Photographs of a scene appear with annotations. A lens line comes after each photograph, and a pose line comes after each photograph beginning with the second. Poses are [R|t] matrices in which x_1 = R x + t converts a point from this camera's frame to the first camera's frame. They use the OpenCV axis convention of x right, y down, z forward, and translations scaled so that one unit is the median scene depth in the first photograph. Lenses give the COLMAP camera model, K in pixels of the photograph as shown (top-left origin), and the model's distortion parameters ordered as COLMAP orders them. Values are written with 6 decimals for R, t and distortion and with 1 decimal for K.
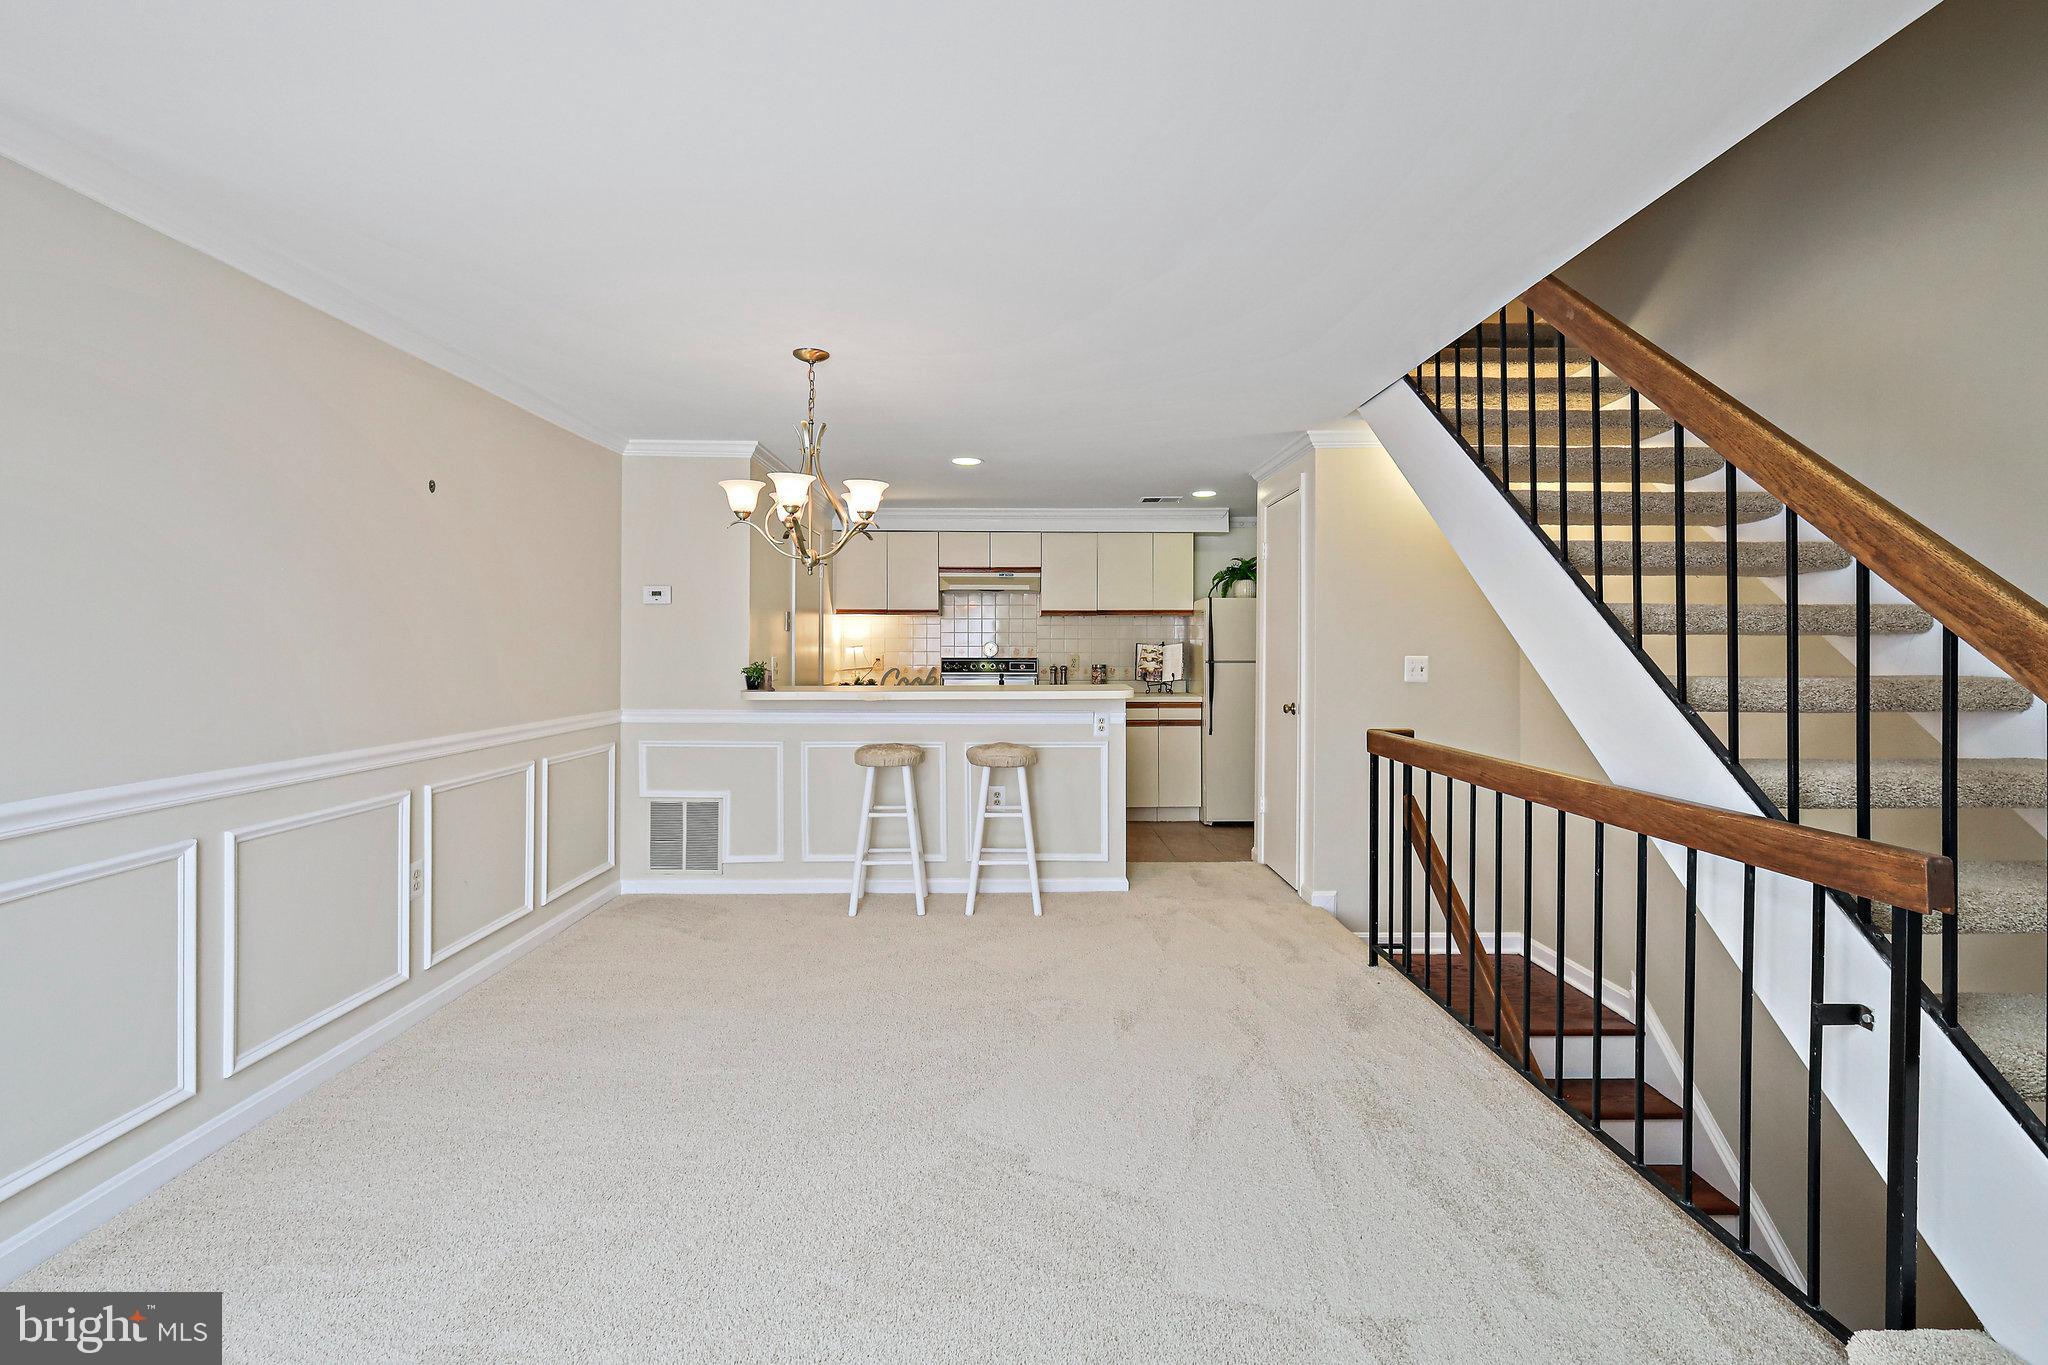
lens RADIAL K [[893.8, 0, 1024.8], [0, 893.8, 642.5], [0, 0, 1]] dist [0.008074, -0.000844]
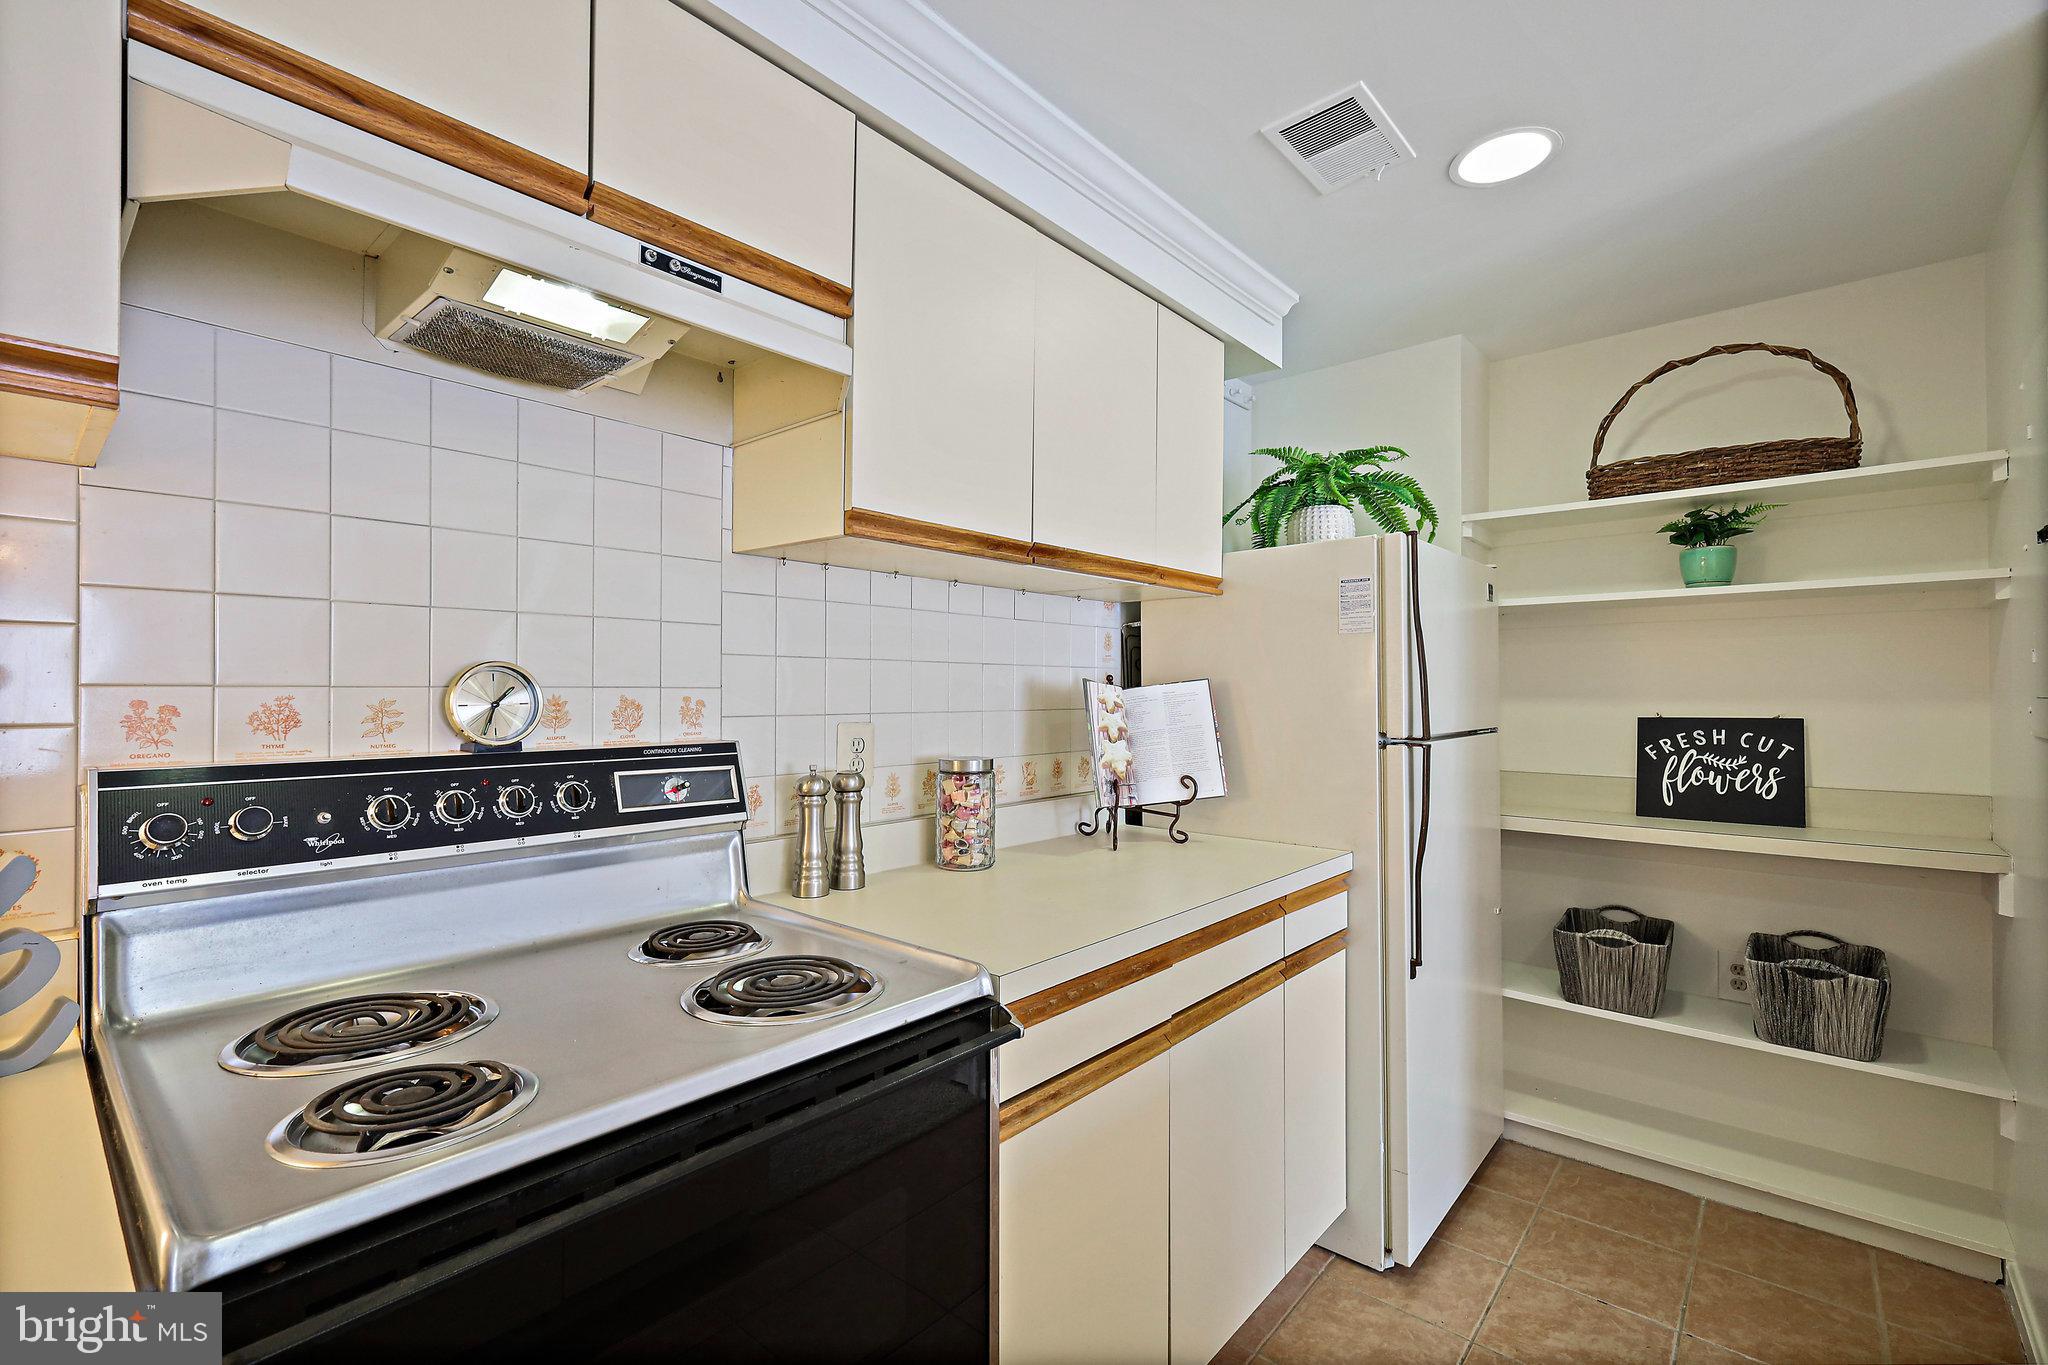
lens RADIAL K [[893.8, 0, 1019.0], [0, 893.8, 683.8], [0, 0, 1]] dist [0.008074, -0.000844]
pose [[0.665088, 0.008311, 0.746719, -0.104390], [-0.003875, 0.999963, -0.007677, 0.004590], [-0.746755, 0.002213, 0.665096, 0.827161]]
